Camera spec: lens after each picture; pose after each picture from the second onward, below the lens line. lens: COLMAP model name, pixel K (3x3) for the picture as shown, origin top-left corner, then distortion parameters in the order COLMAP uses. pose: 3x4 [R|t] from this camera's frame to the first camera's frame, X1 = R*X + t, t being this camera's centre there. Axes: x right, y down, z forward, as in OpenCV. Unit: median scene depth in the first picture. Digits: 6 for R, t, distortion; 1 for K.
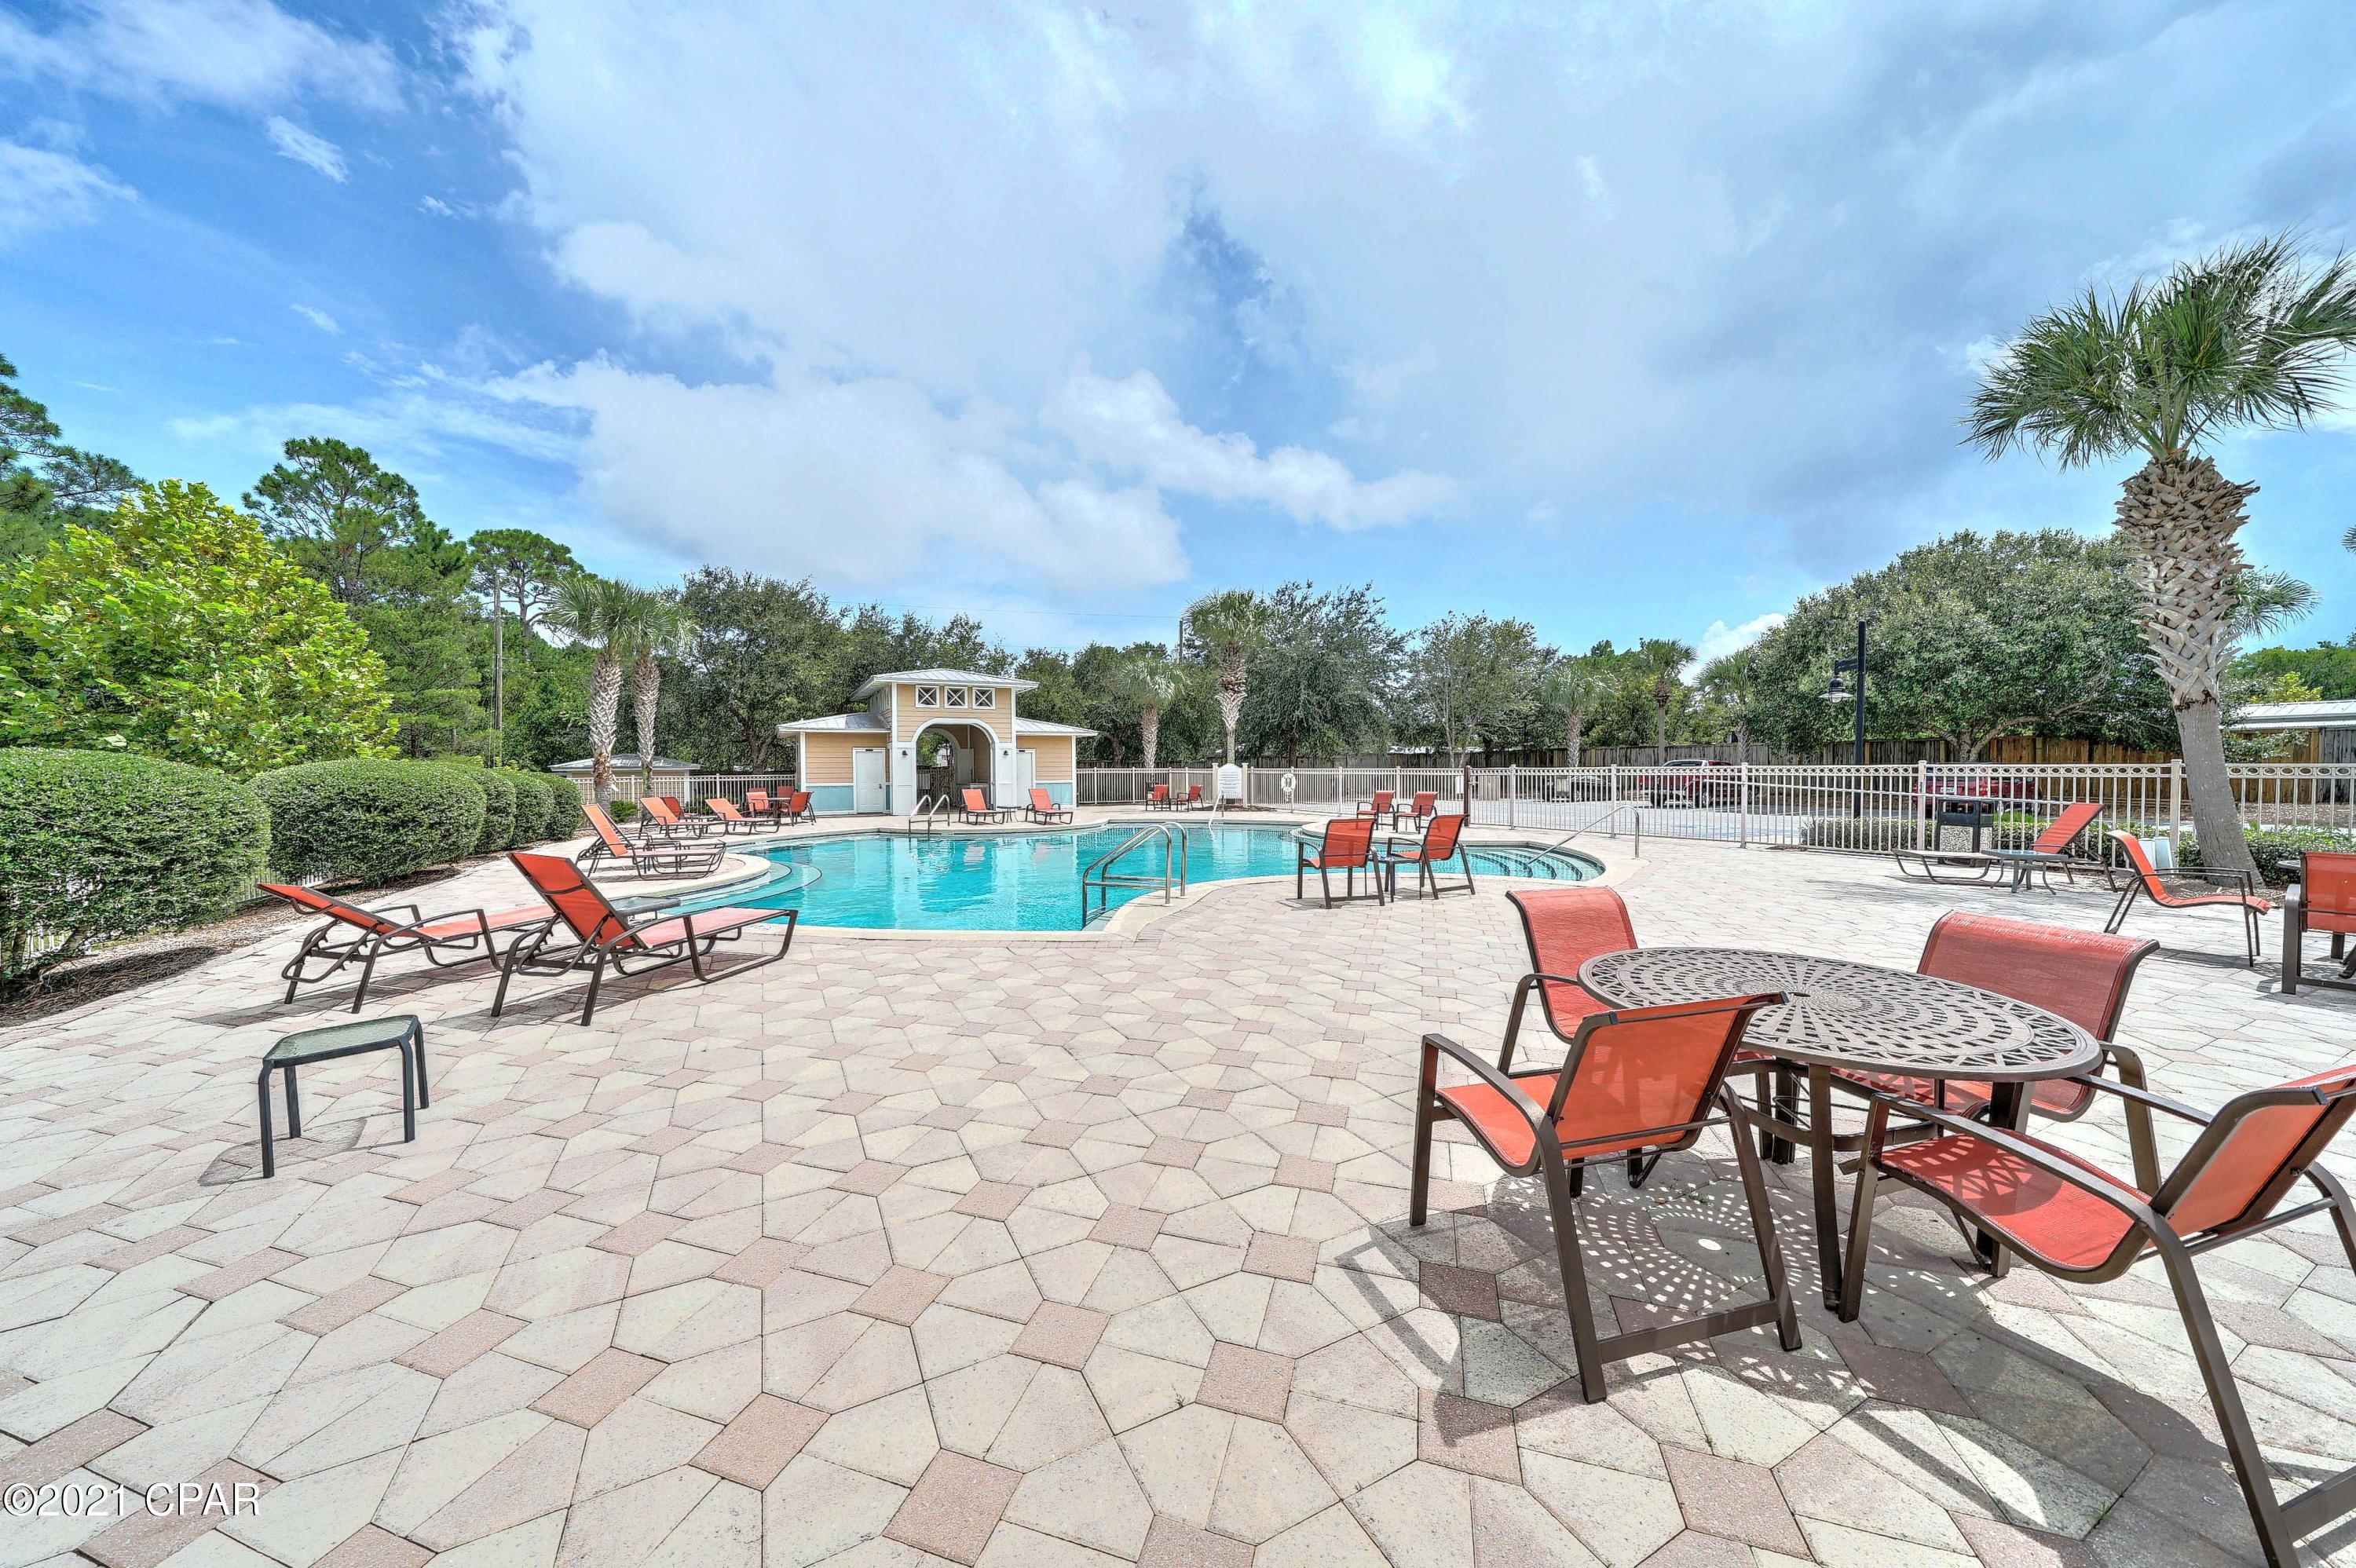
lens RADIAL K [[821.1, 0, 1178.0], [0, 821.1, 784.0], [0, 0, 1]] dist [-0.000010, 0.000051]
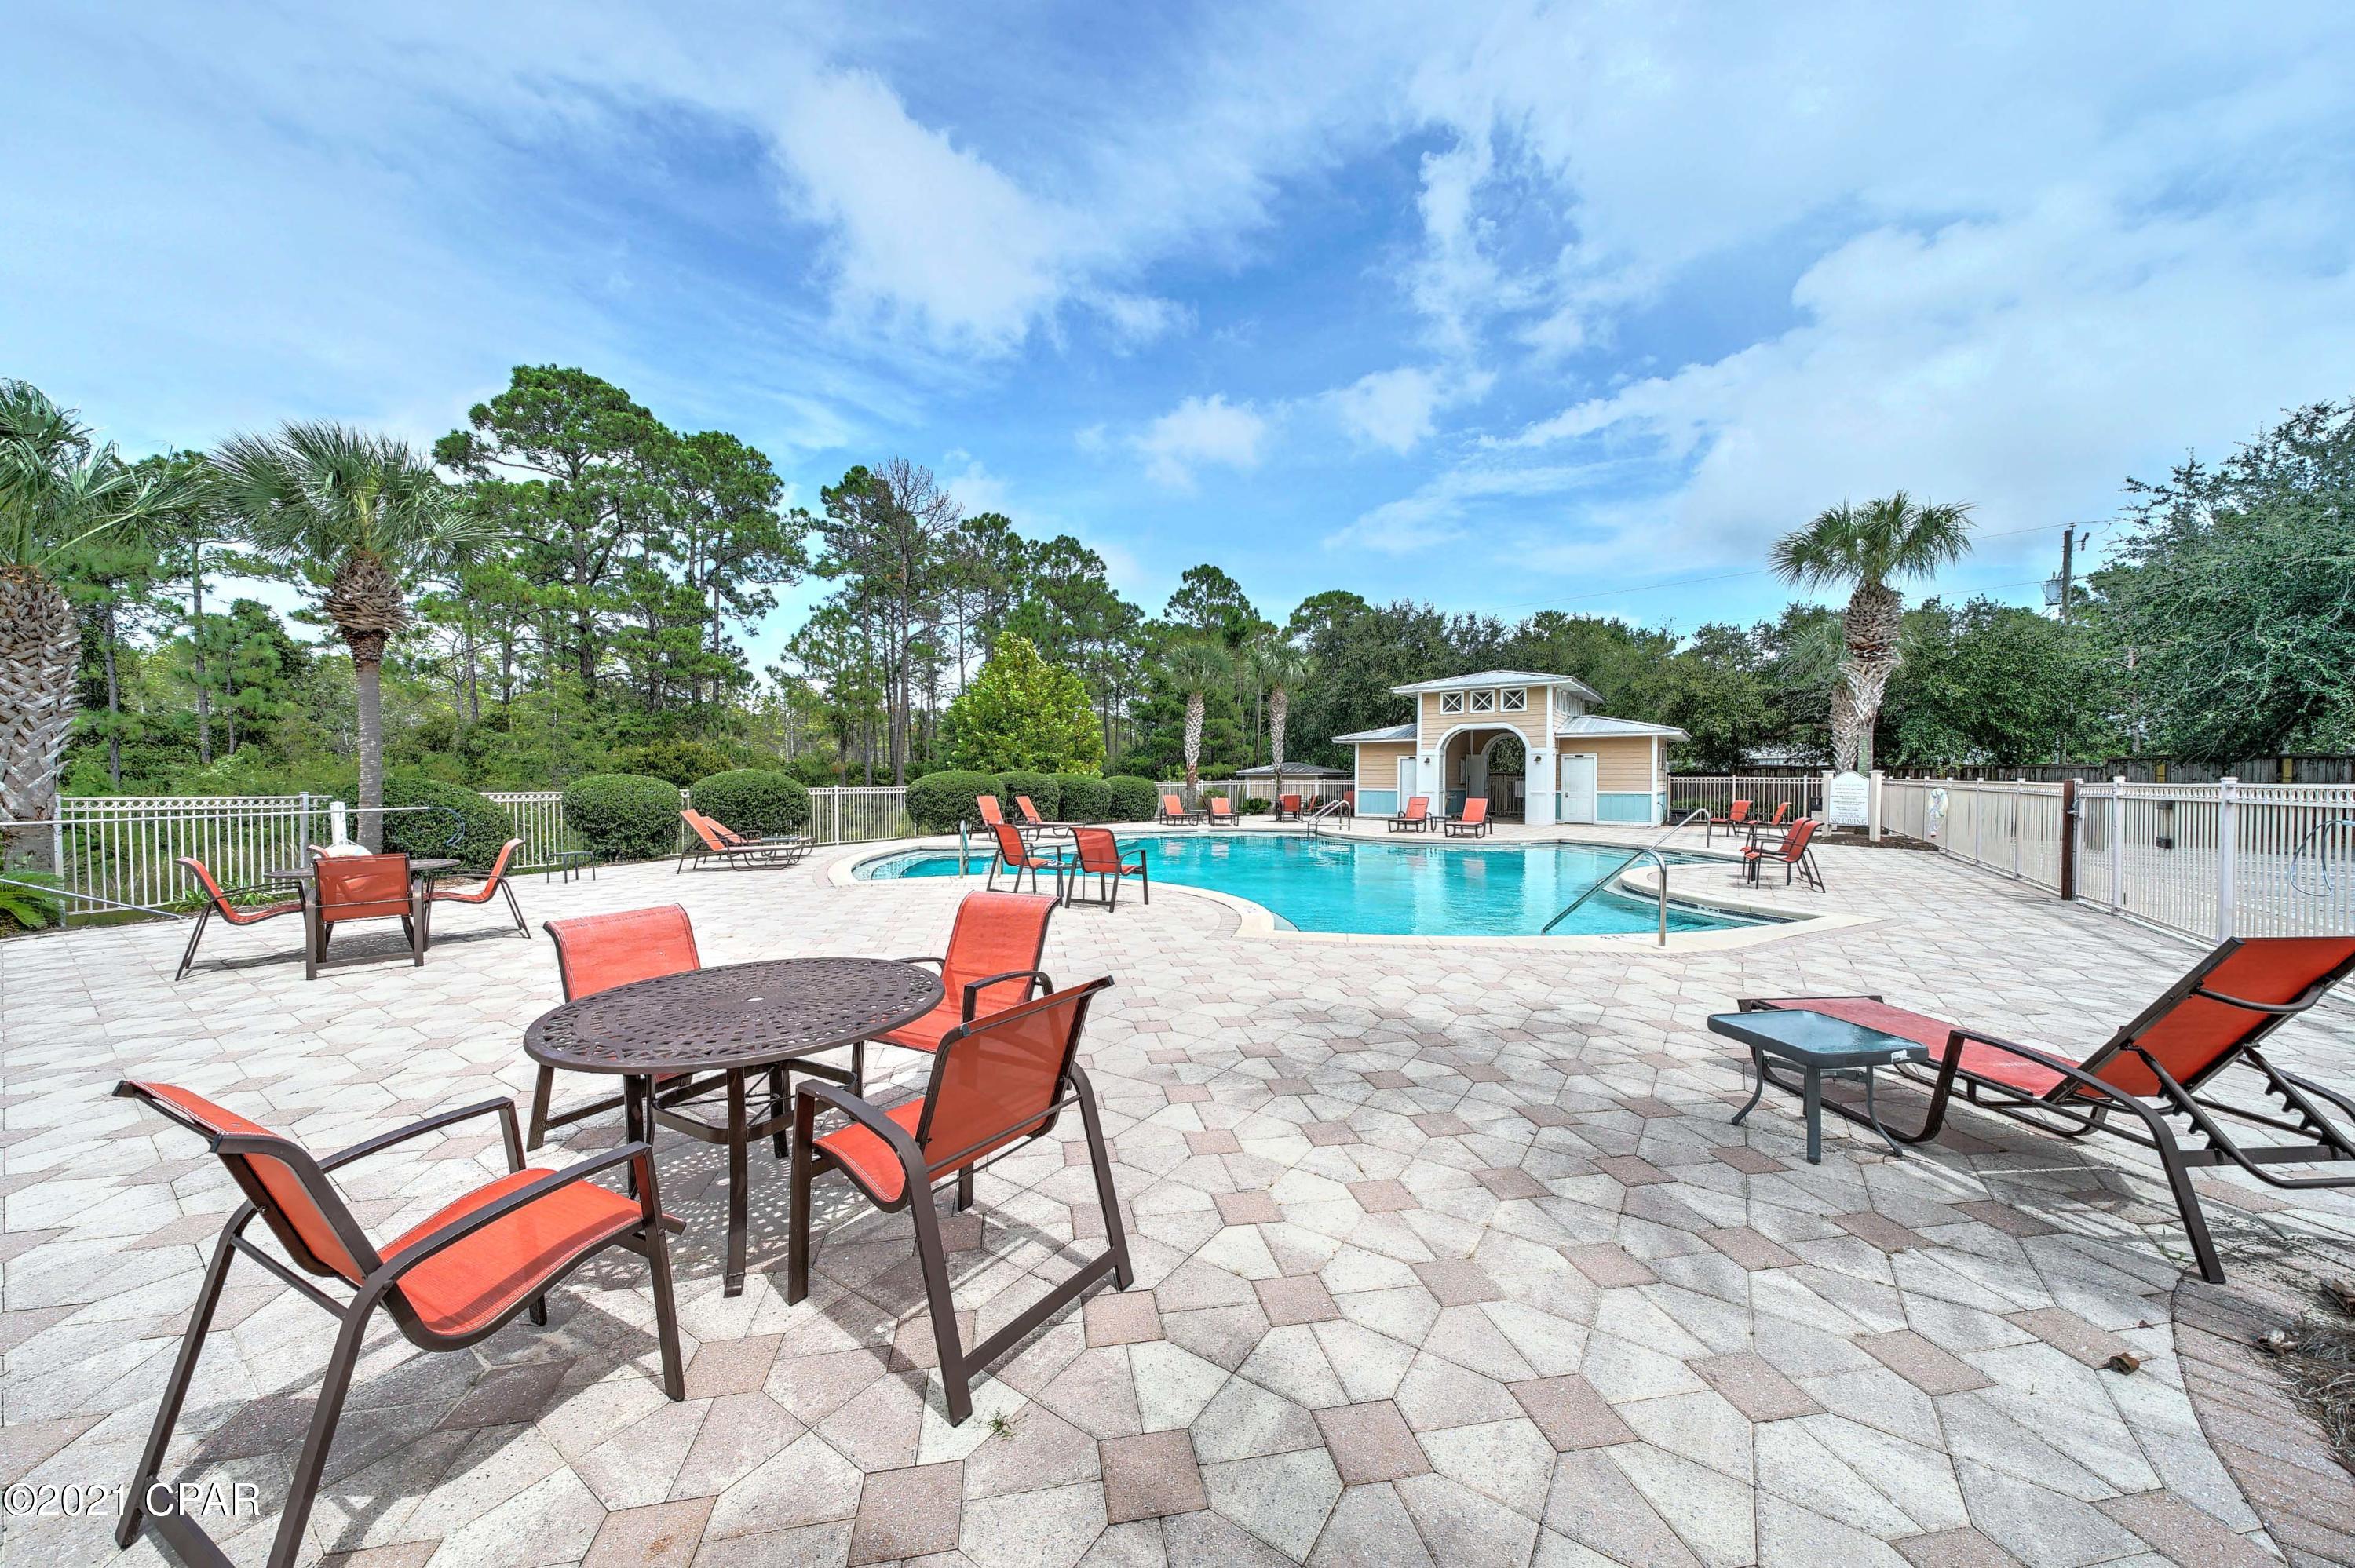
lens RADIAL K [[820.7, 0, 1177.5], [0, 820.7, 784.0], [0, 0, 1]] dist [-0.000010, 0.000051]
pose [[0.488080, 0.018656, -0.872599, 0.382223], [-0.022413, 0.999710, 0.008838, -0.009919], [0.872511, 0.015244, 0.488357, 0.224785]]
